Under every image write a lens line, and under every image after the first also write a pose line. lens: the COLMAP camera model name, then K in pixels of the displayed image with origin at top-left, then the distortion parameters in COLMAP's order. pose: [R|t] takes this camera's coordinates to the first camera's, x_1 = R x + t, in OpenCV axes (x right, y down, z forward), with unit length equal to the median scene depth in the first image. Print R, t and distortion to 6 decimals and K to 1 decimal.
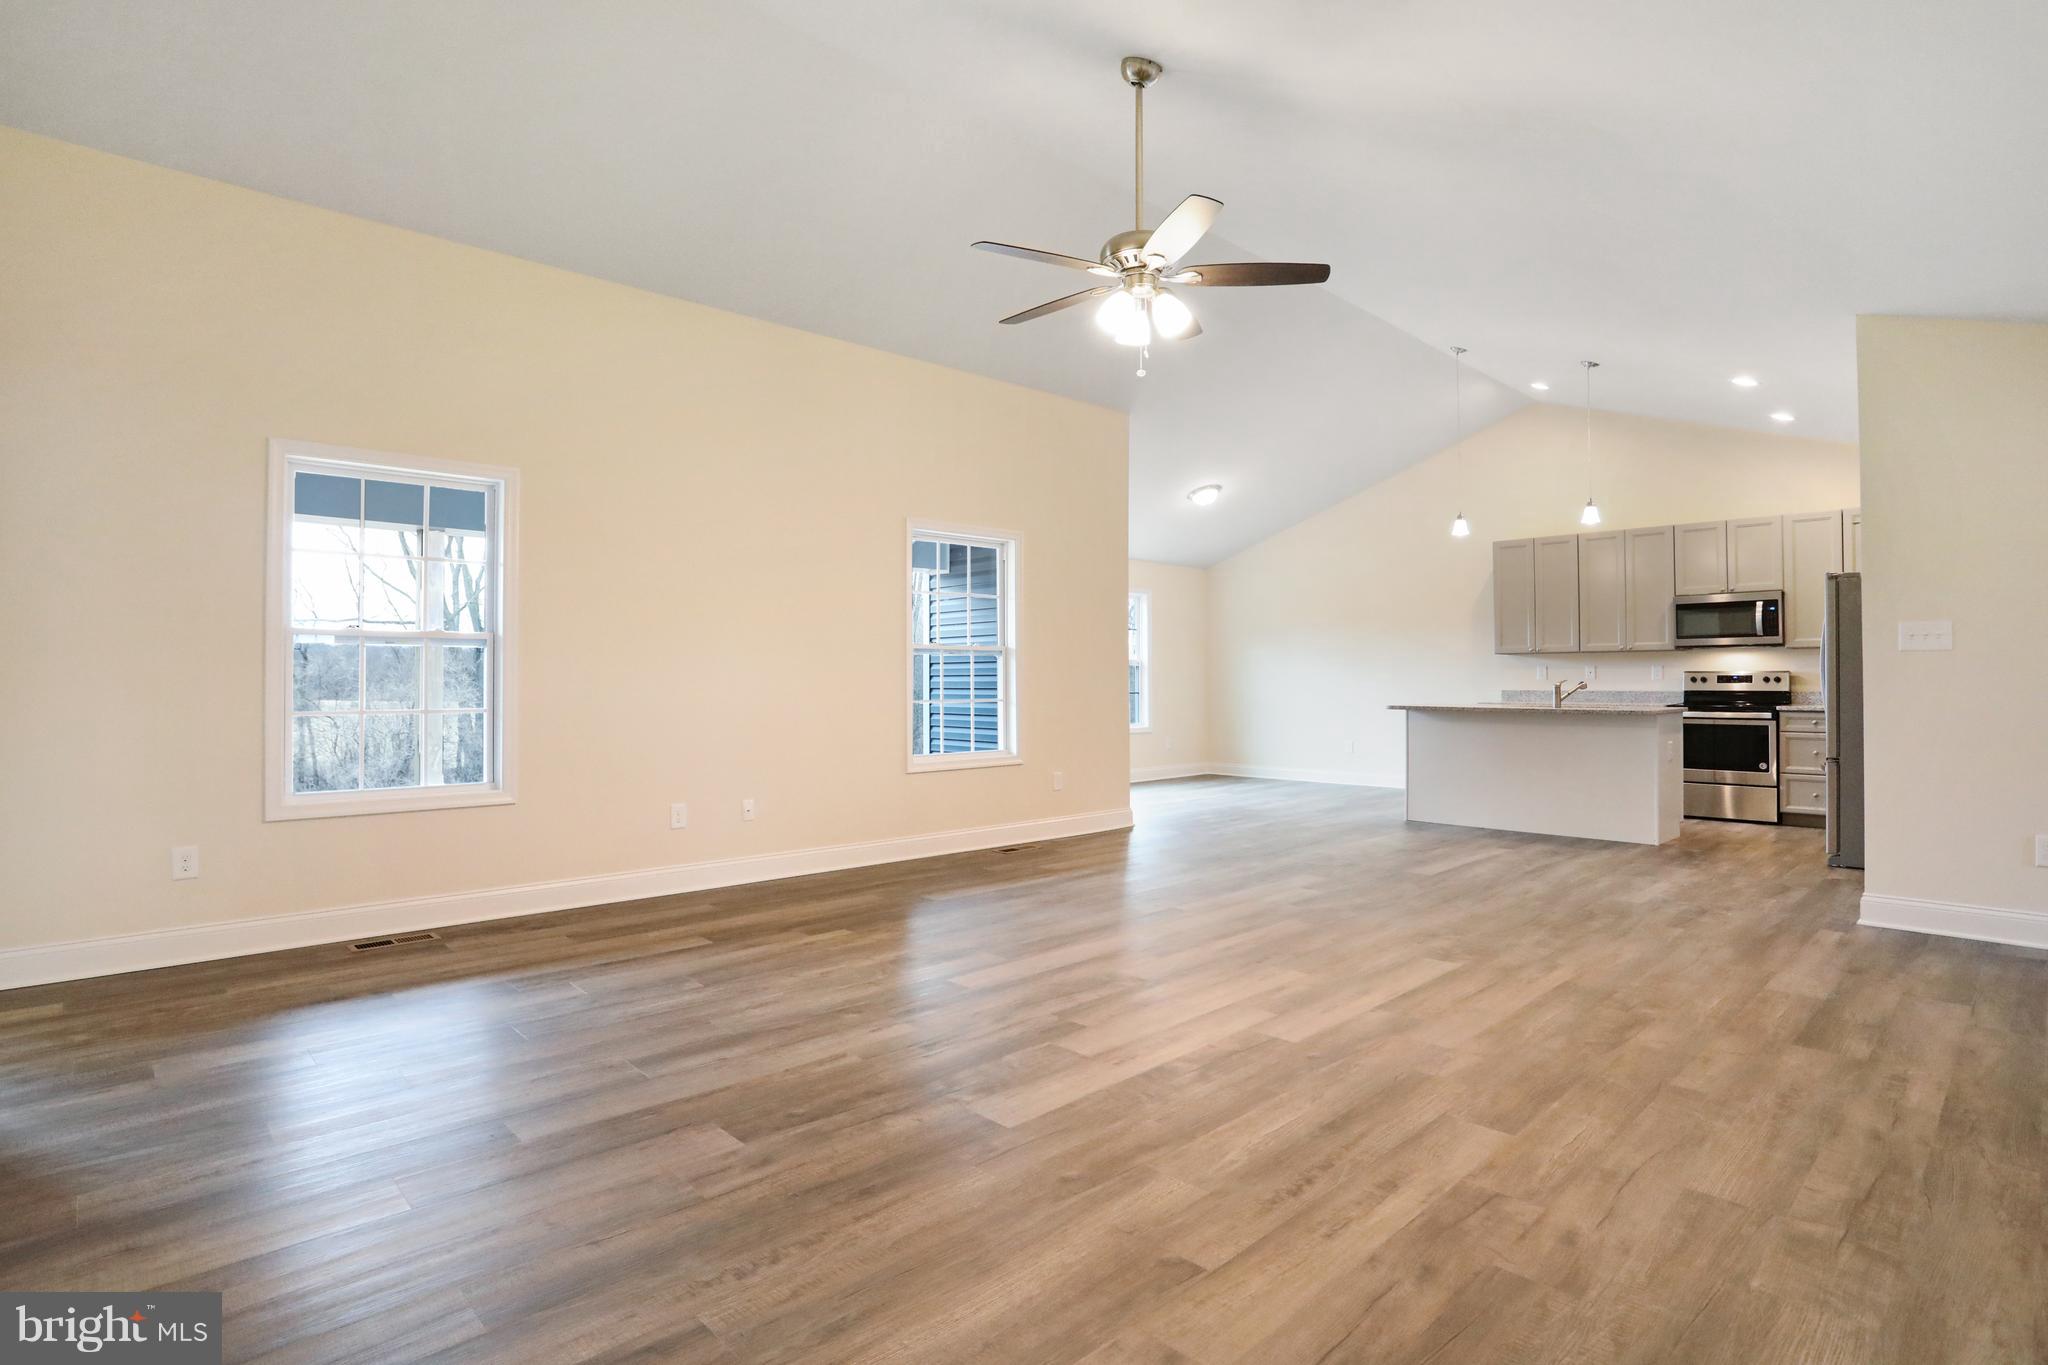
lens RADIAL K [[1020.2, 0, 1026.2], [0, 1020.2, 679.2], [0, 0, 1]] dist [-0.044816, 0.011460]
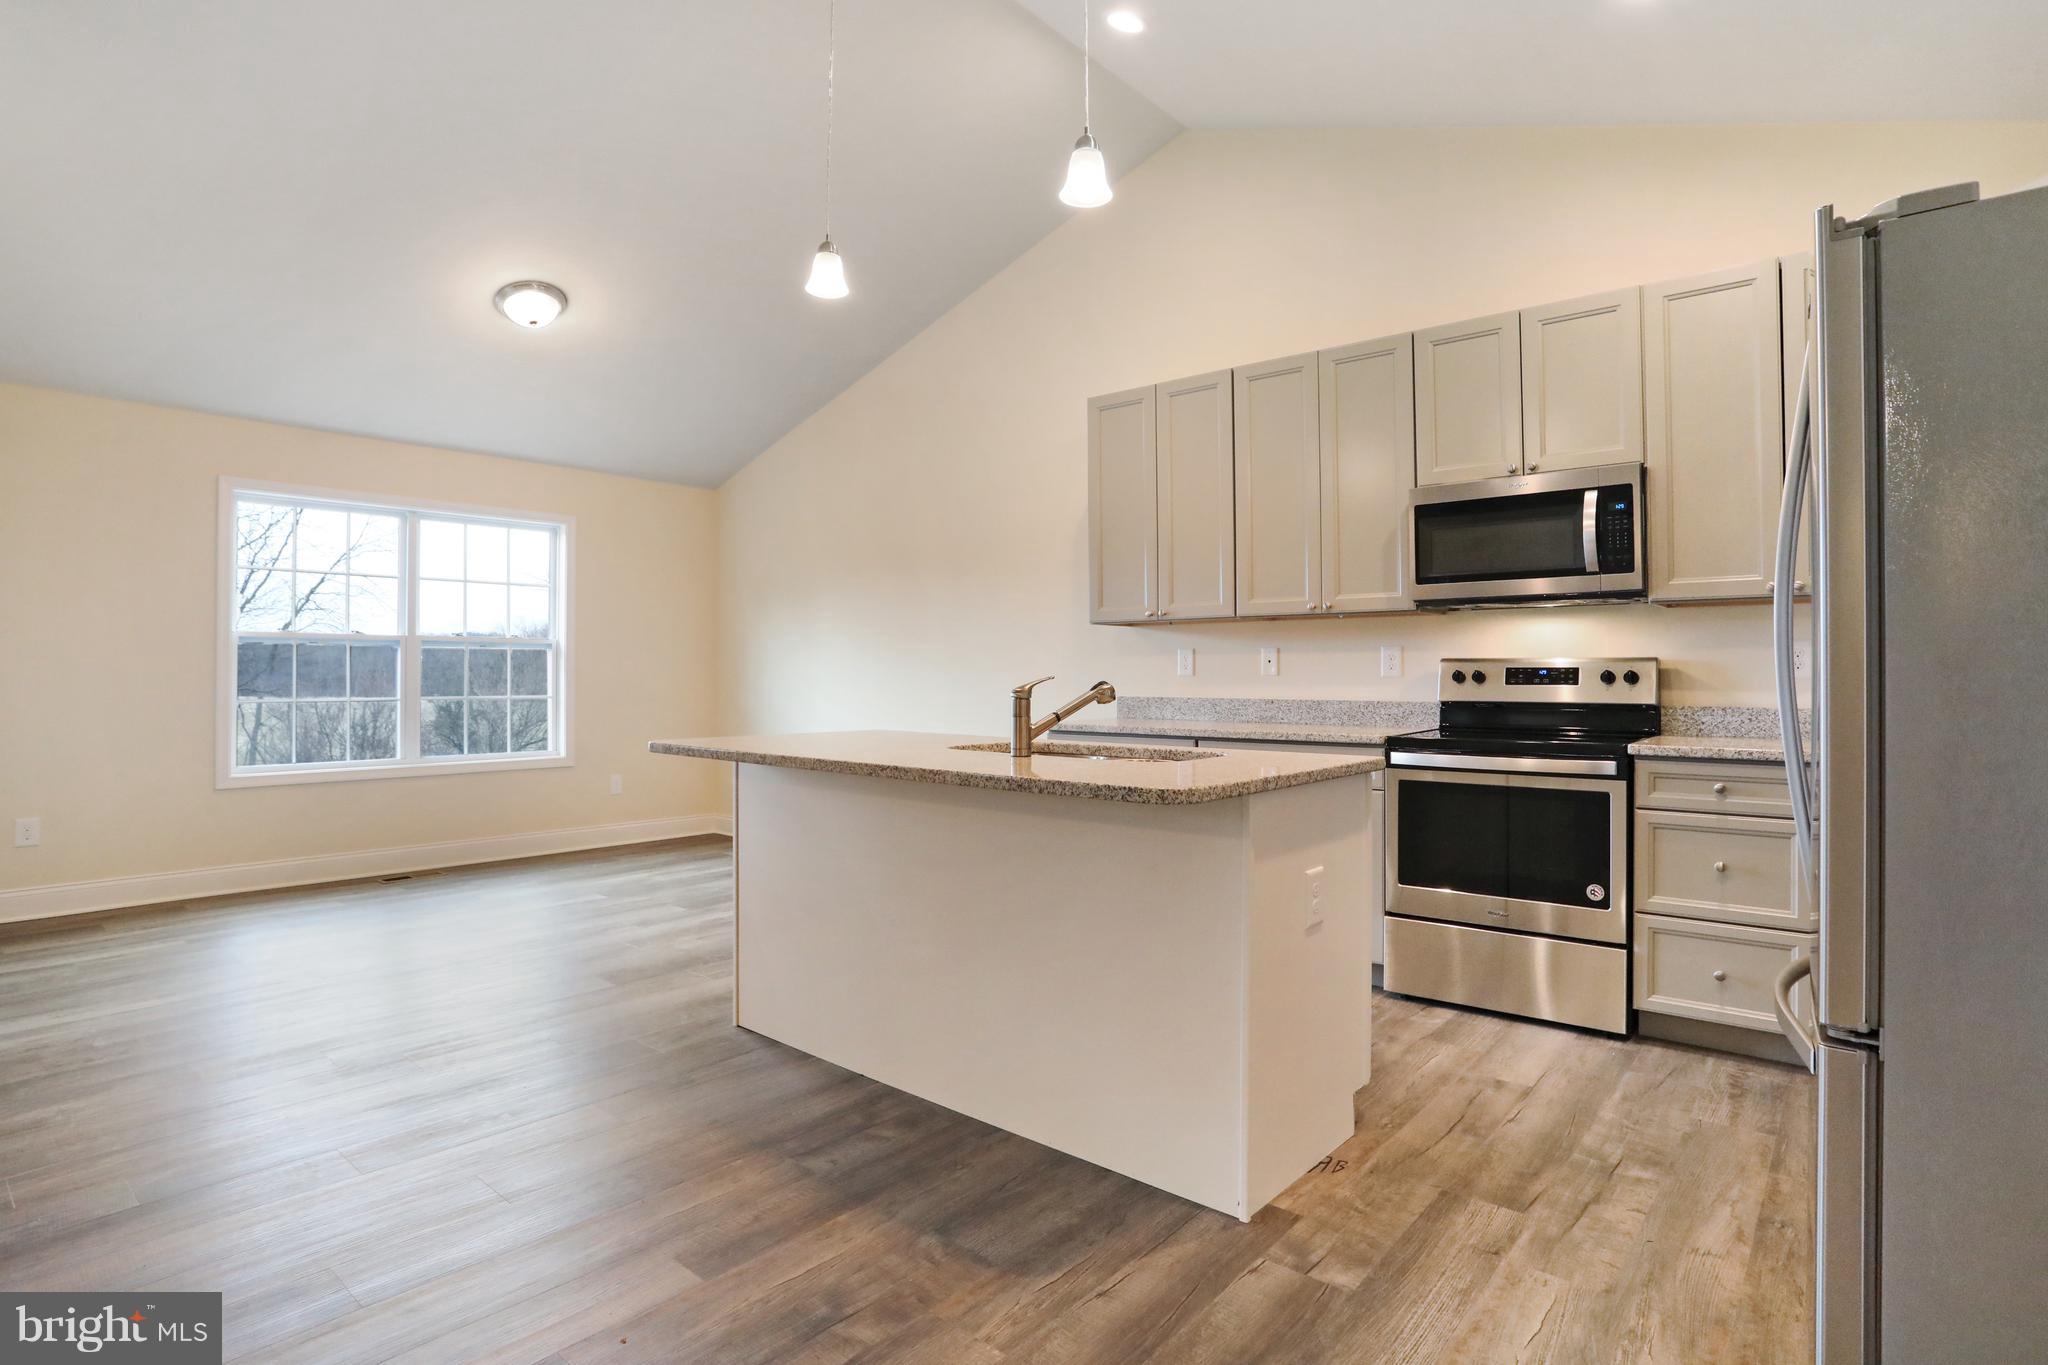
lens RADIAL K [[1020.2, 0, 1035.7], [0, 1020.2, 676.6], [0, 0, 1]] dist [-0.044816, 0.011460]
pose [[0.994555, 0.003602, 0.104153, 0.456771], [-0.003880, 0.999989, 0.002460, -0.000159], [-0.104143, -0.002851, 0.994558, 0.601670]]
